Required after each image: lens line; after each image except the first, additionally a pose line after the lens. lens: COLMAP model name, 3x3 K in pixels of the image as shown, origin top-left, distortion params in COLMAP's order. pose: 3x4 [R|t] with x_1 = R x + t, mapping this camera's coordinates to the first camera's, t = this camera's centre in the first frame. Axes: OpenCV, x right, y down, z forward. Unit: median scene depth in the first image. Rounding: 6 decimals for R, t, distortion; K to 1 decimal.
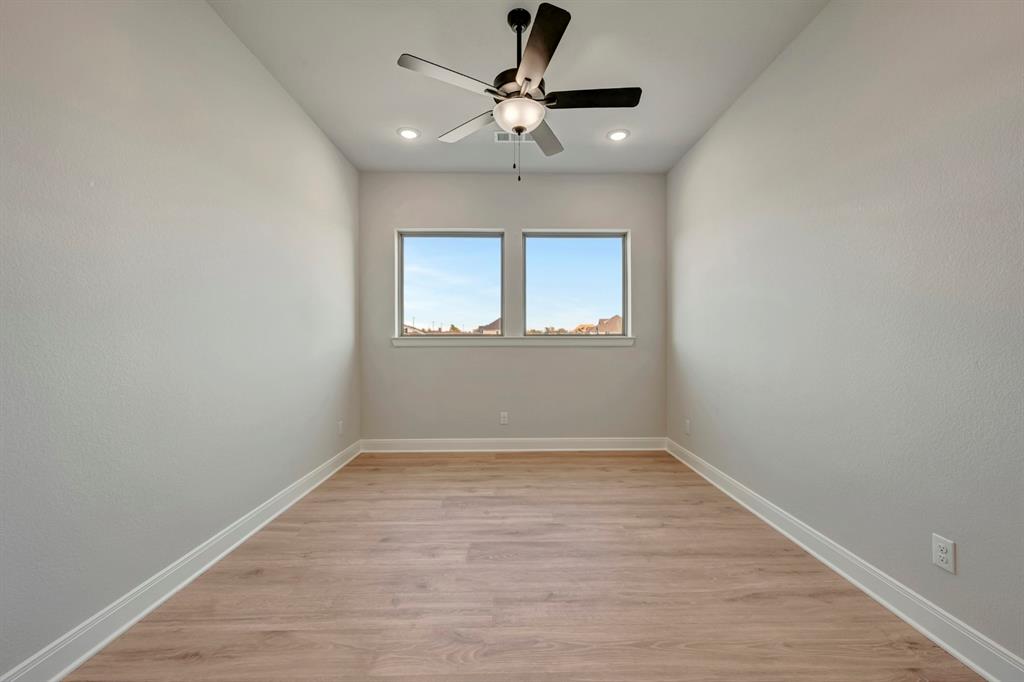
lens RADIAL K [[406.4, 0, 517.9], [0, 406.4, 341.8], [0, 0, 1]] dist [-0.000549, -0.000160]
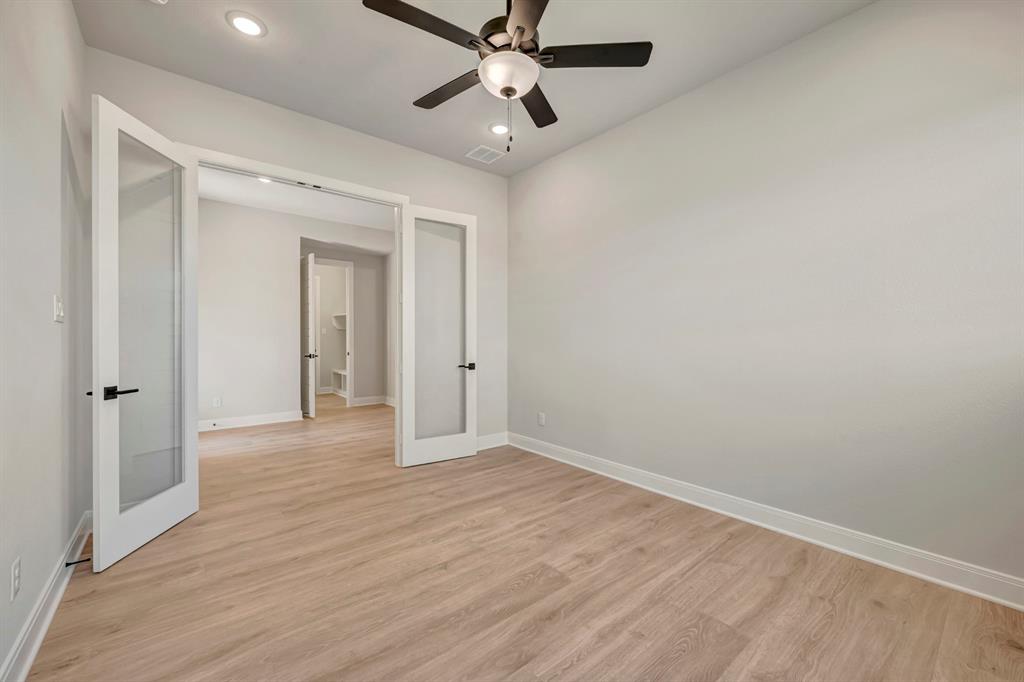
lens RADIAL K [[406.4, 0, 517.9], [0, 406.4, 341.8], [0, 0, 1]] dist [-0.000549, -0.000160]
pose [[-0.779107, 0.006015, -0.626863, 0.524190], [-0.001610, 0.999931, 0.011596, -0.006926], [0.626889, 0.010044, -0.779044, 1.678813]]
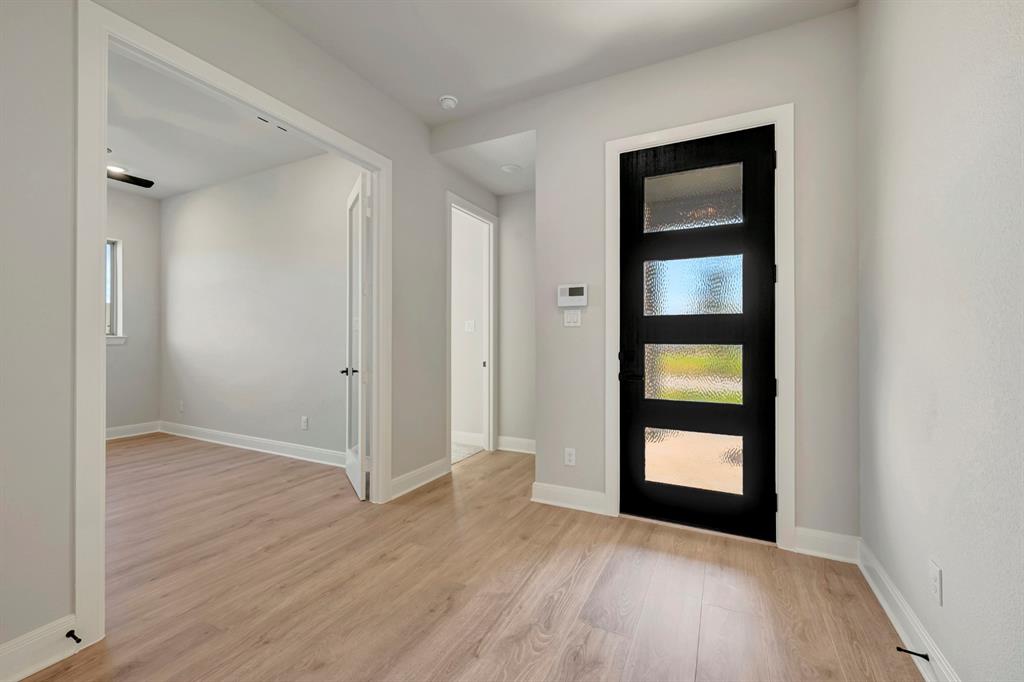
lens RADIAL K [[418.7, 0, 515.8], [0, 418.7, 335.6], [0, 0, 1]] dist [-0.000226, 0.000109]
pose [[0.462054, 0.009524, 0.886801, -0.464310], [-0.000878, 0.999947, -0.010282, -0.005692], [-0.886851, 0.003972, 0.462038, -0.949016]]
